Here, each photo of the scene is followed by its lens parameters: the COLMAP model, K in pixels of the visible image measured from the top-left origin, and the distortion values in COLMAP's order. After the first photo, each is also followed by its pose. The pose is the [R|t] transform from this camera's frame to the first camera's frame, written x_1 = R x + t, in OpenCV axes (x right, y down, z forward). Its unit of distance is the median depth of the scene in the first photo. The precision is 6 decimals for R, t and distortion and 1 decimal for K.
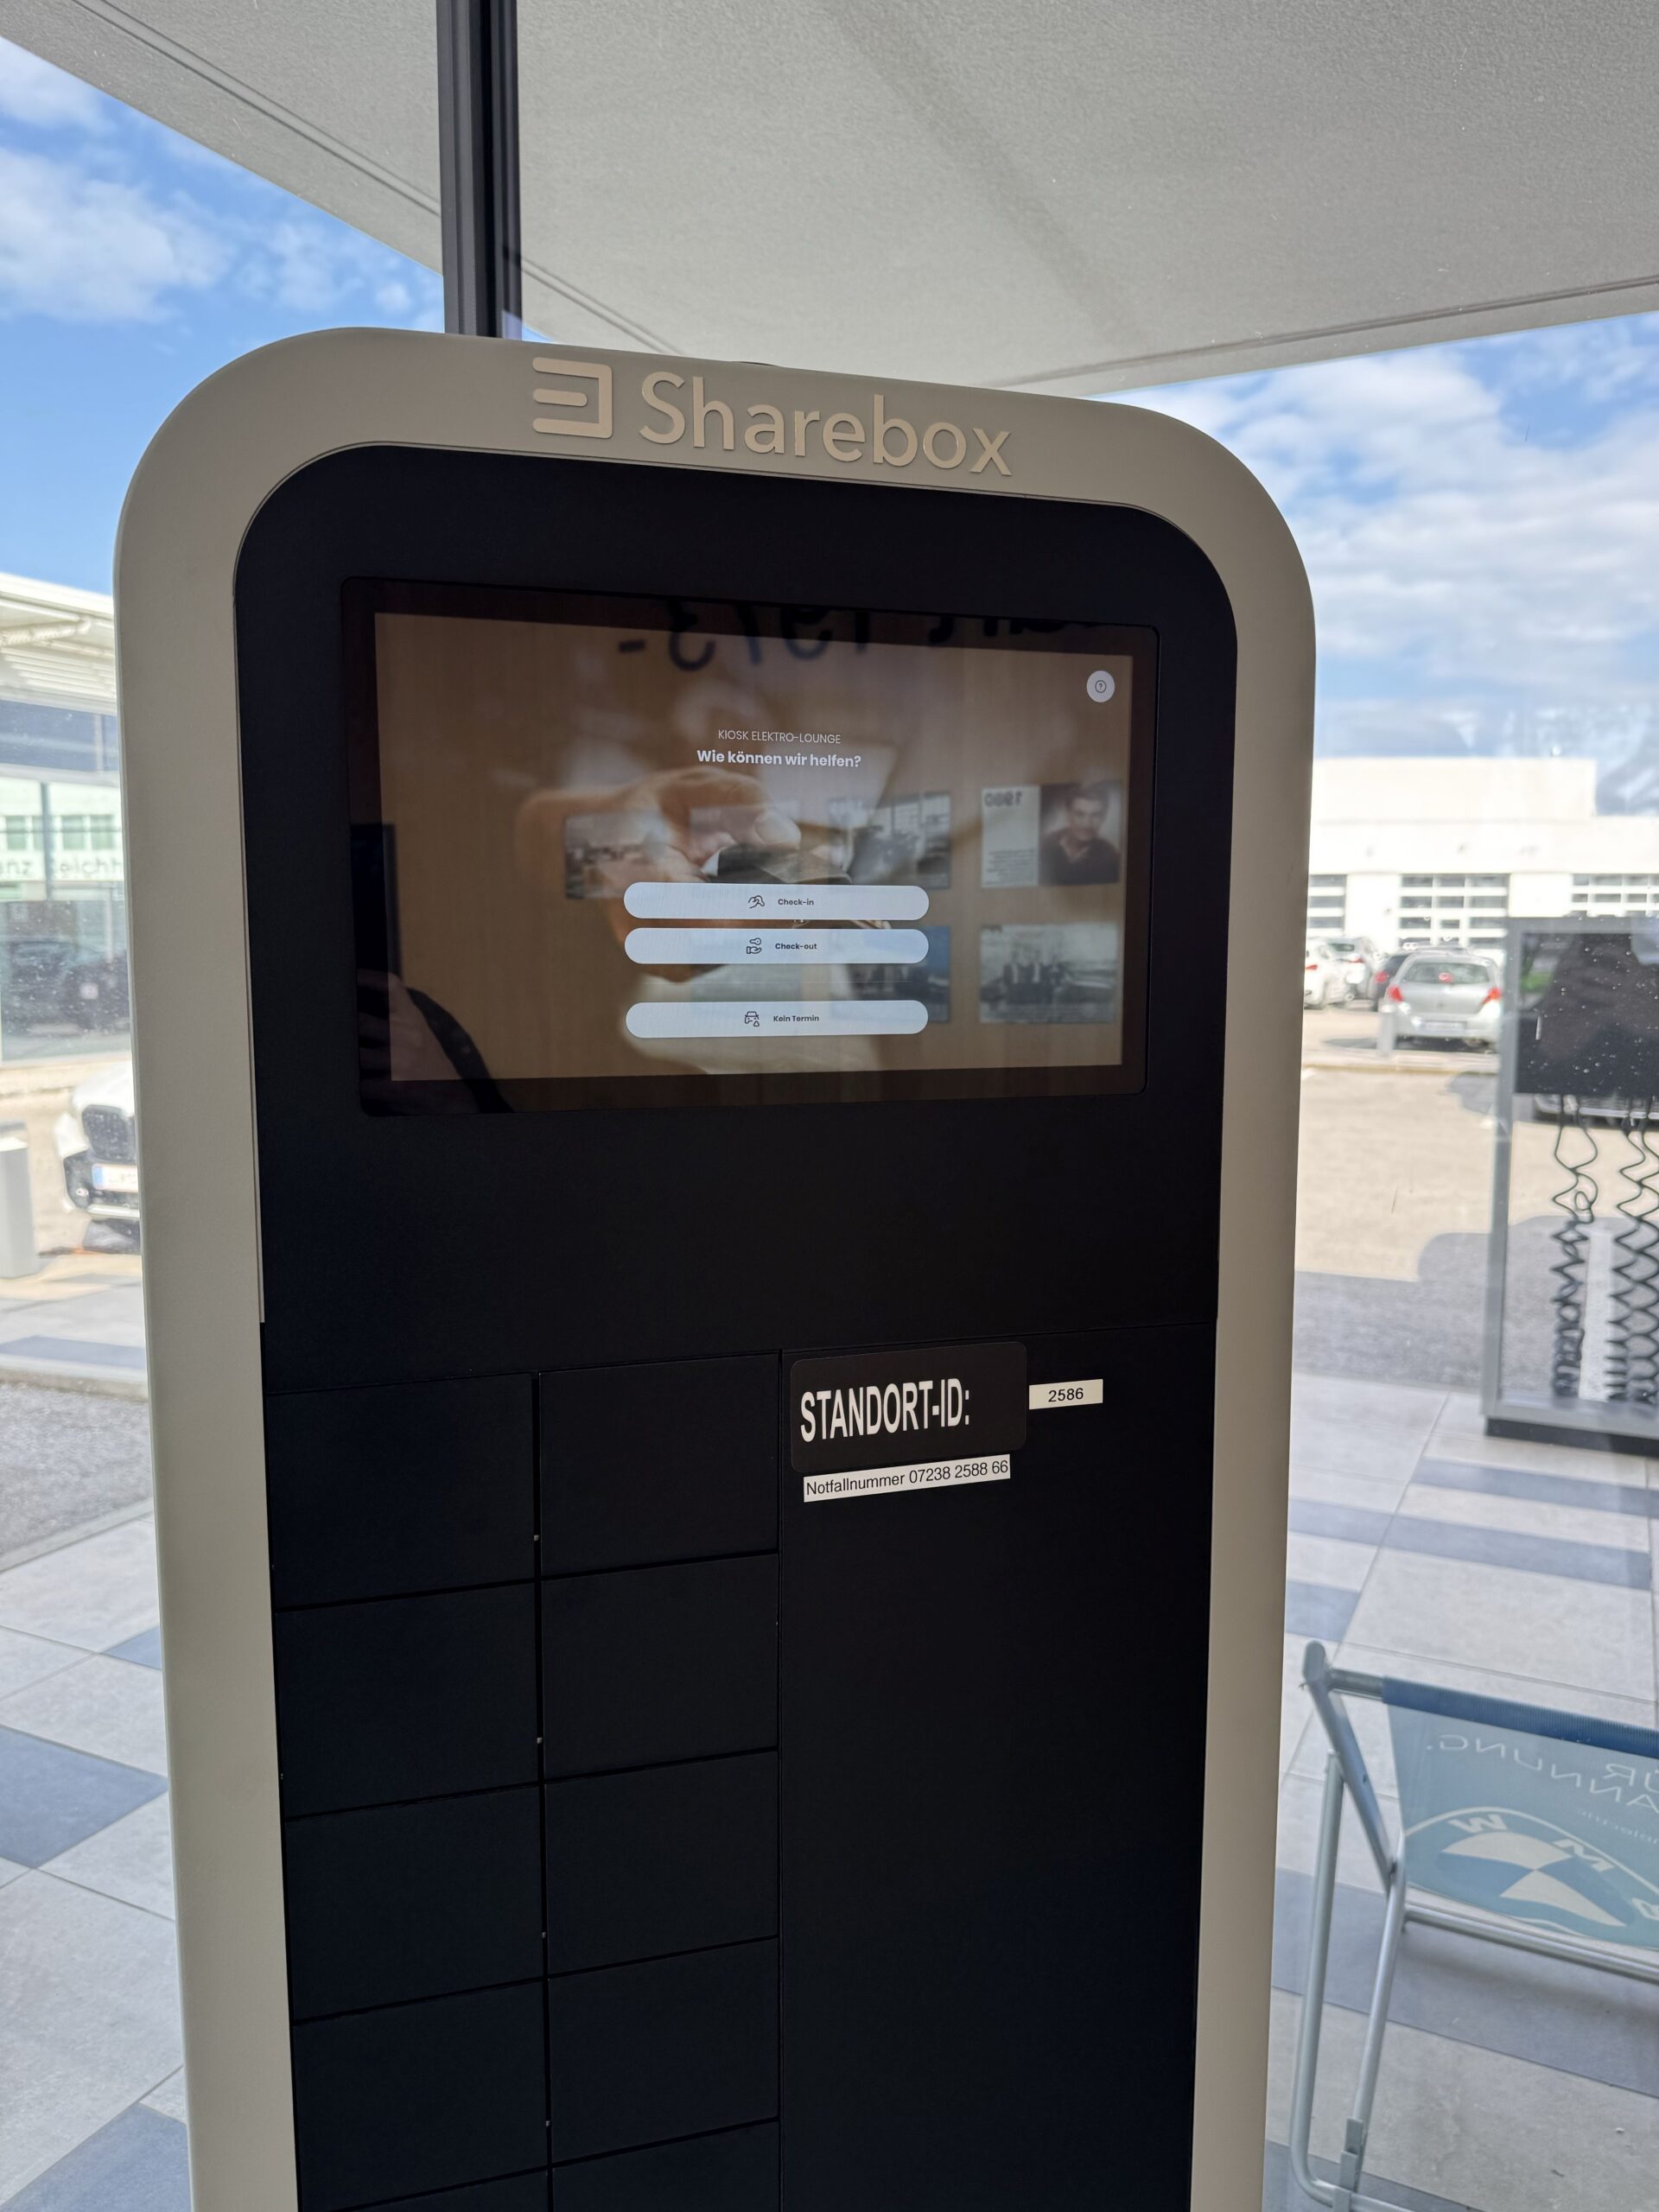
lens RADIAL K [[1579.8, 0, 833.1], [0, 1579.8, 1105.5], [0, 0, 1]] dist [0.002872, -0.000004]
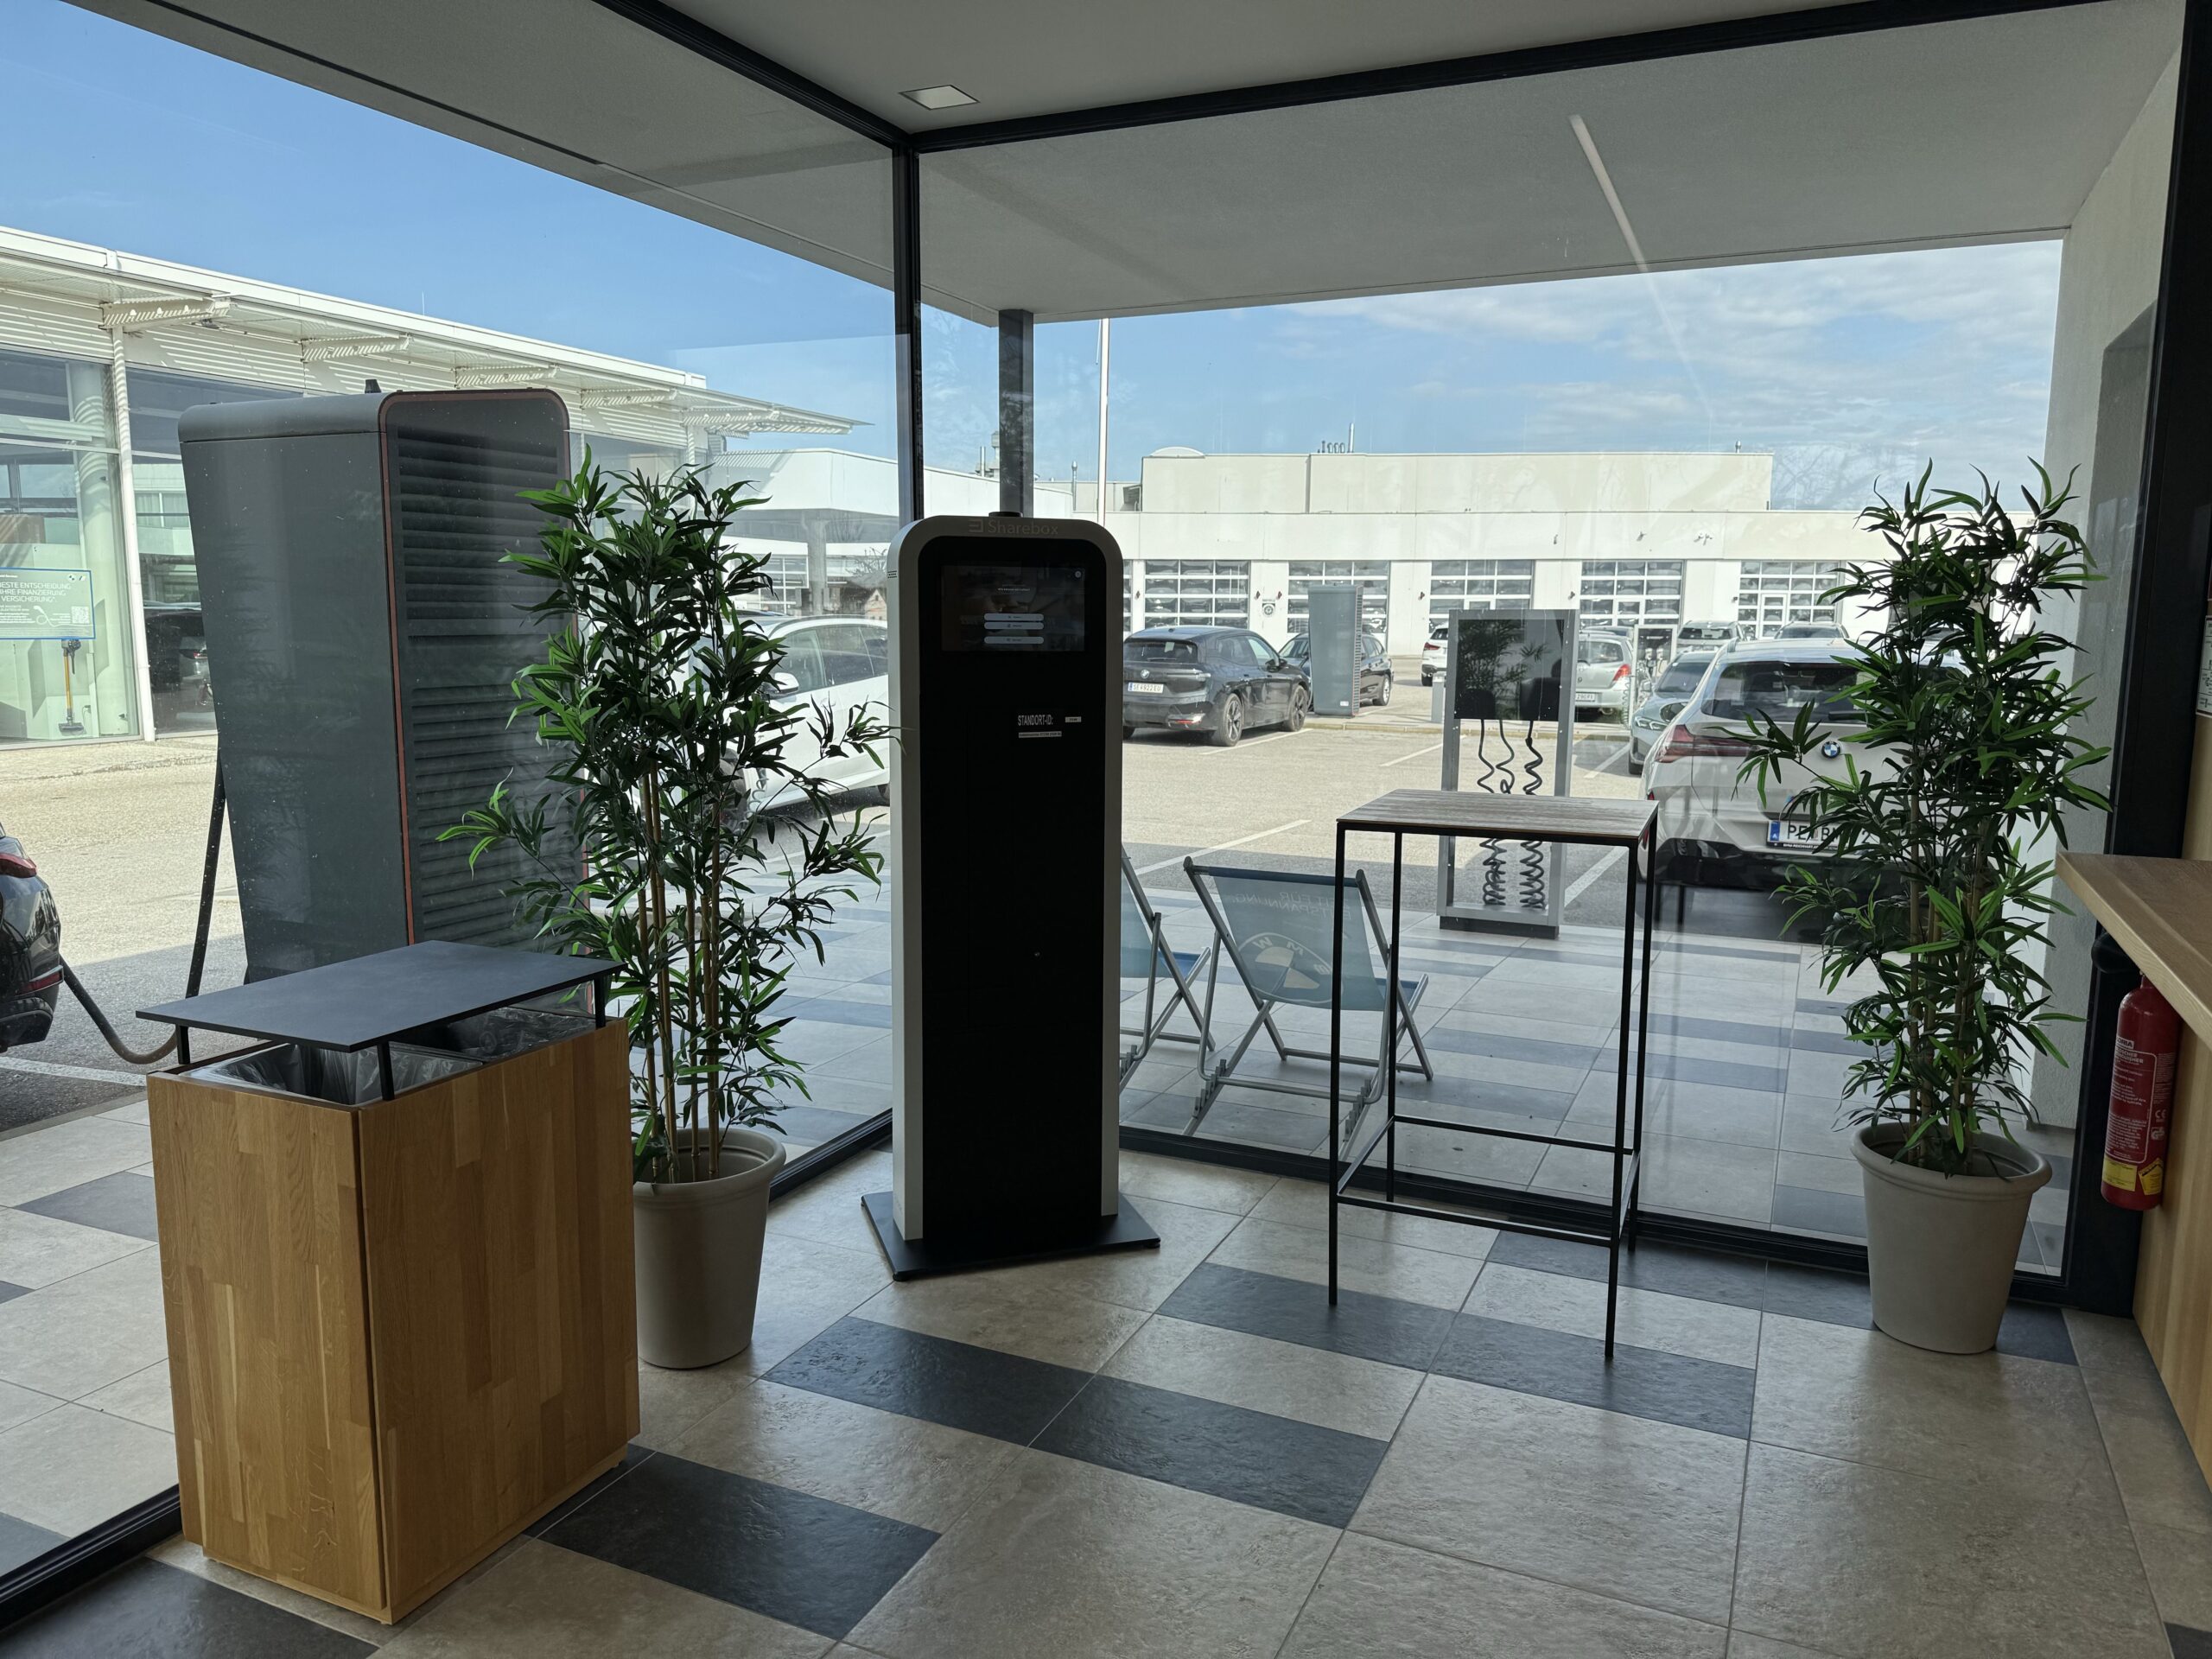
lens RADIAL K [[1579.8, 0, 1104.0], [0, 1579.8, 830.9], [0, 0, 1]] dist [0.002872, -0.000004]
pose [[0.999535, 0.002557, 0.030396, 0.004401], [-0.003447, 0.999566, 0.029266, 0.017976], [-0.030308, -0.029357, 0.999109, -0.180689]]
